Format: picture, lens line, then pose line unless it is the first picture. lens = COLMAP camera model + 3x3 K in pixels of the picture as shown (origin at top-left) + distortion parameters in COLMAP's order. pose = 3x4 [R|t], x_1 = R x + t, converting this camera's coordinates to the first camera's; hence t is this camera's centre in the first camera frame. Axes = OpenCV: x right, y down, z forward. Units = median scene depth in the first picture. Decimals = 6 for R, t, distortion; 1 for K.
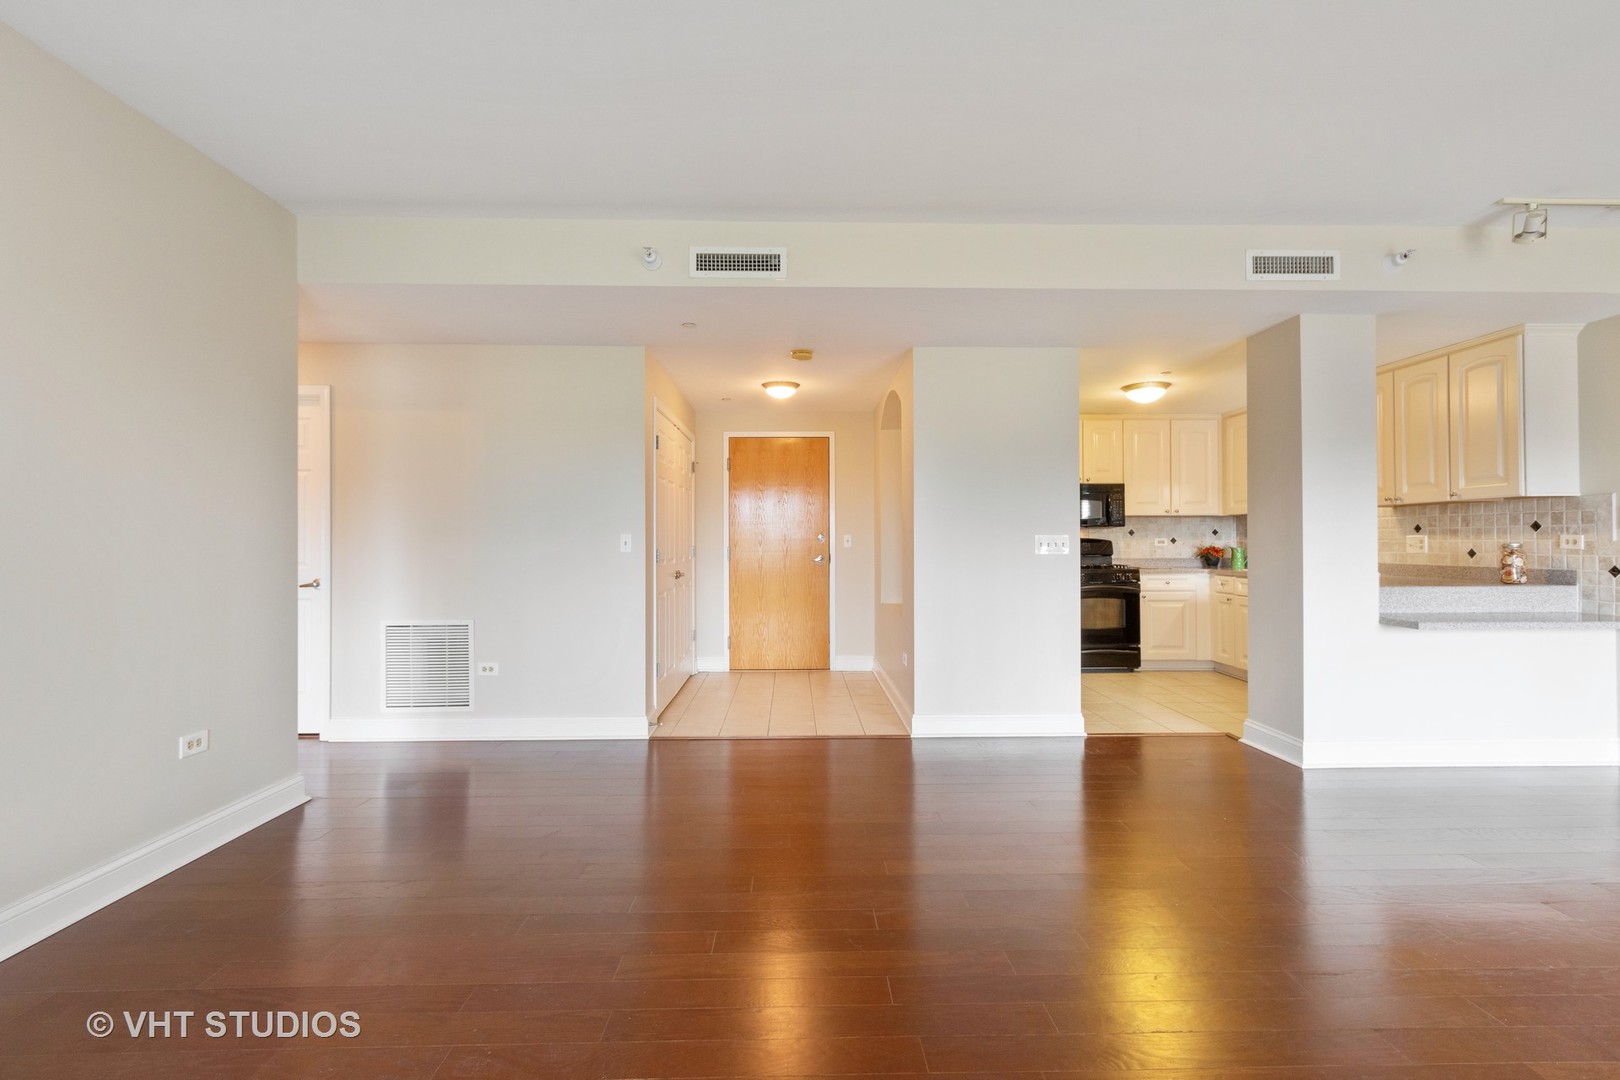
lens RADIAL K [[745.2, 0, 810.0], [0, 745.2, 540.0], [0, 0, 1]] dist [0.003454, -0.000362]
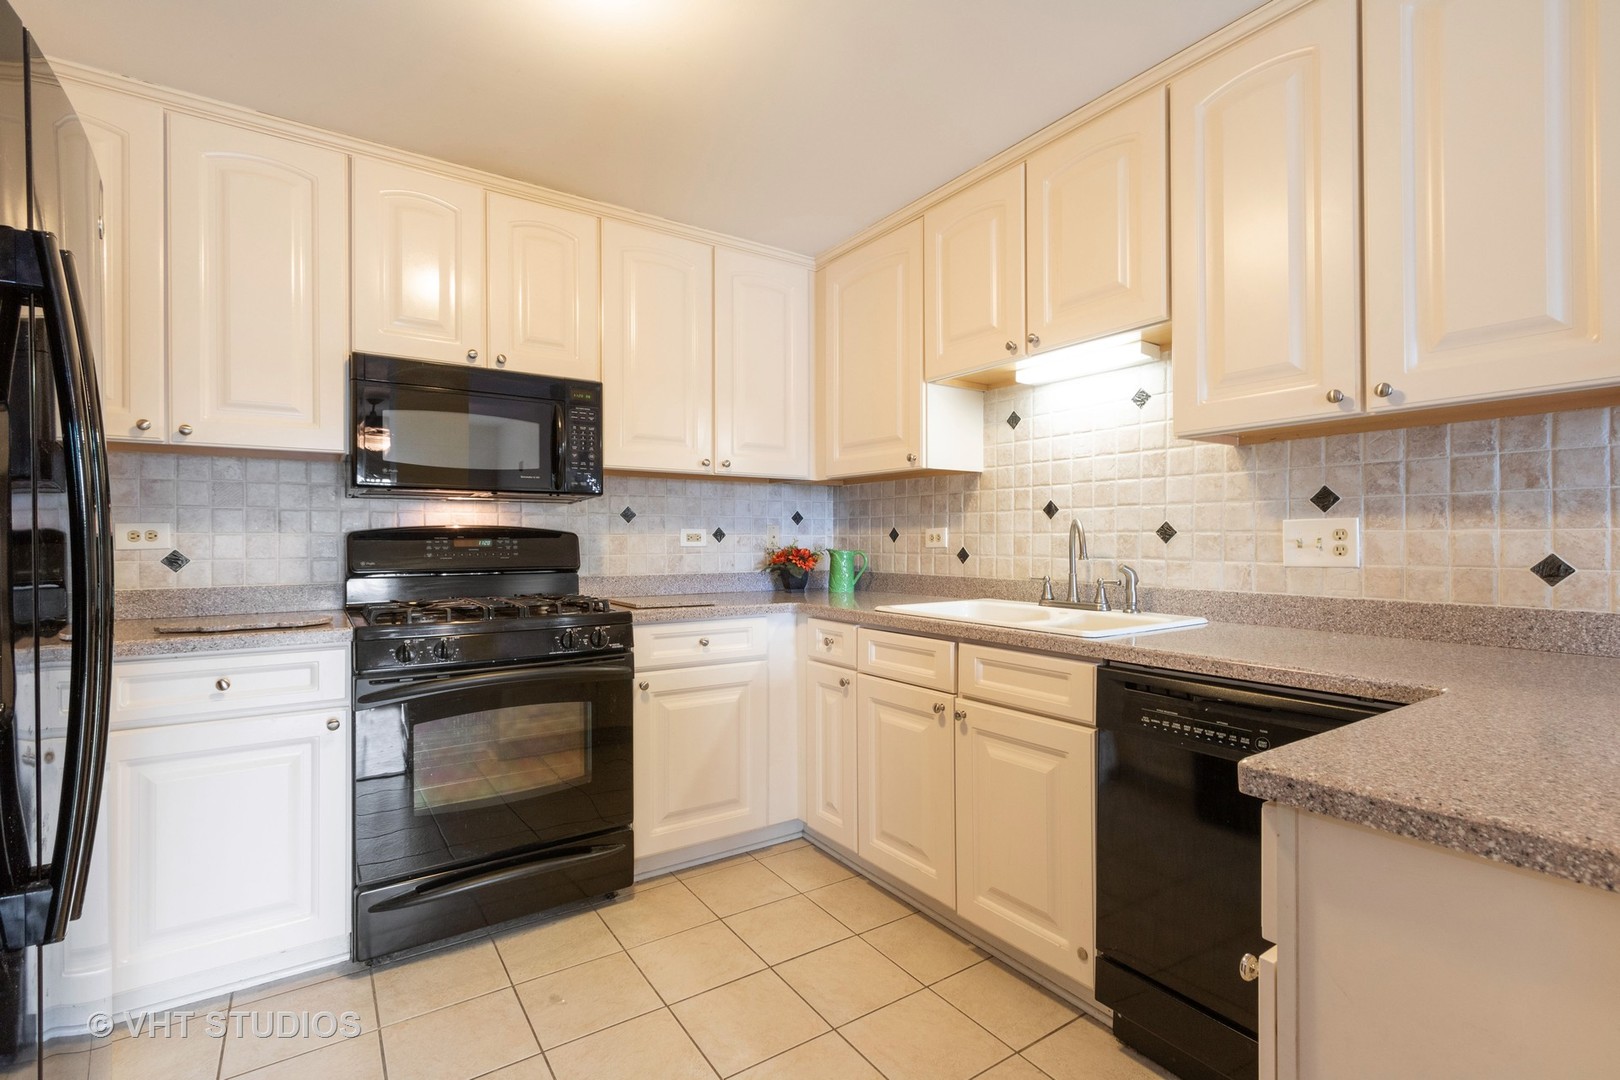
lens RADIAL K [[745.2, 0, 810.0], [0, 745.2, 540.0], [0, 0, 1]] dist [0.003454, -0.000362]
pose [[0.841561, 0.000517, 0.540162, 0.371343], [-0.001573, 0.999998, 0.001492, 0.004161], [-0.540160, -0.002106, 0.841559, 0.755939]]
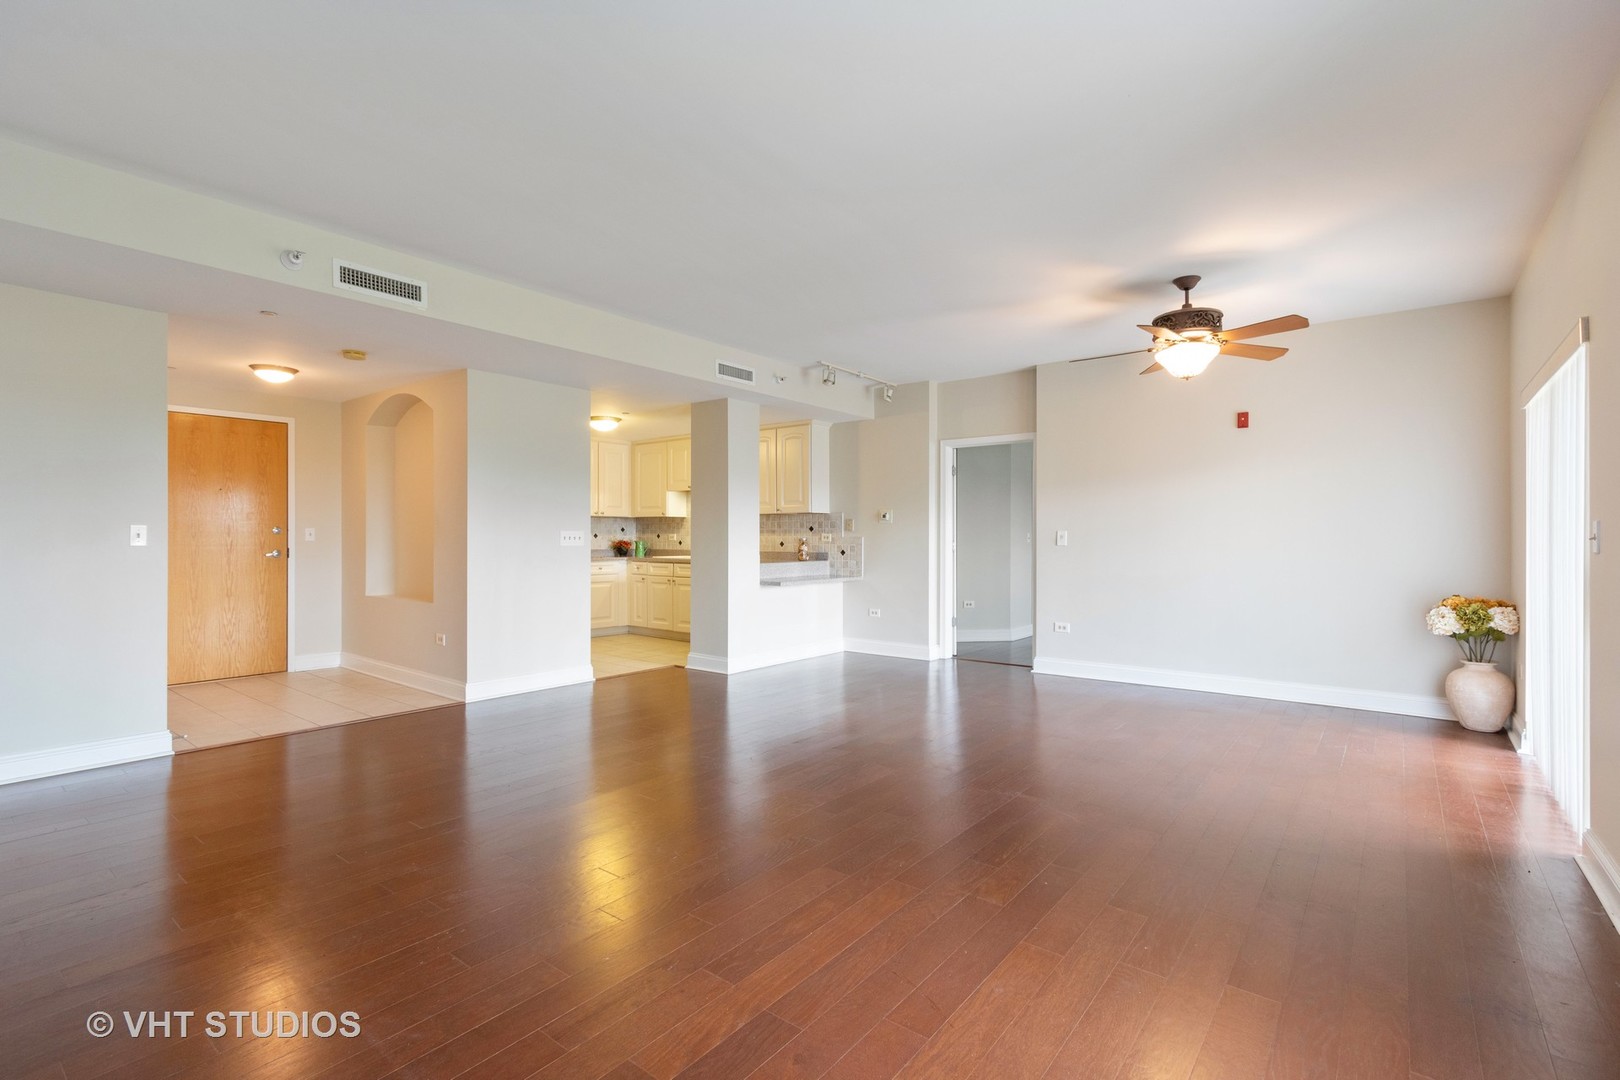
lens RADIAL K [[745.2, 0, 810.0], [0, 745.2, 540.0], [0, 0, 1]] dist [0.003454, -0.000362]
pose [[0.640144, 0.000853, 0.768254, -0.330581], [-0.005825, 0.999976, 0.003743, 0.001431], [-0.768233, -0.006871, 0.640134, -0.127040]]
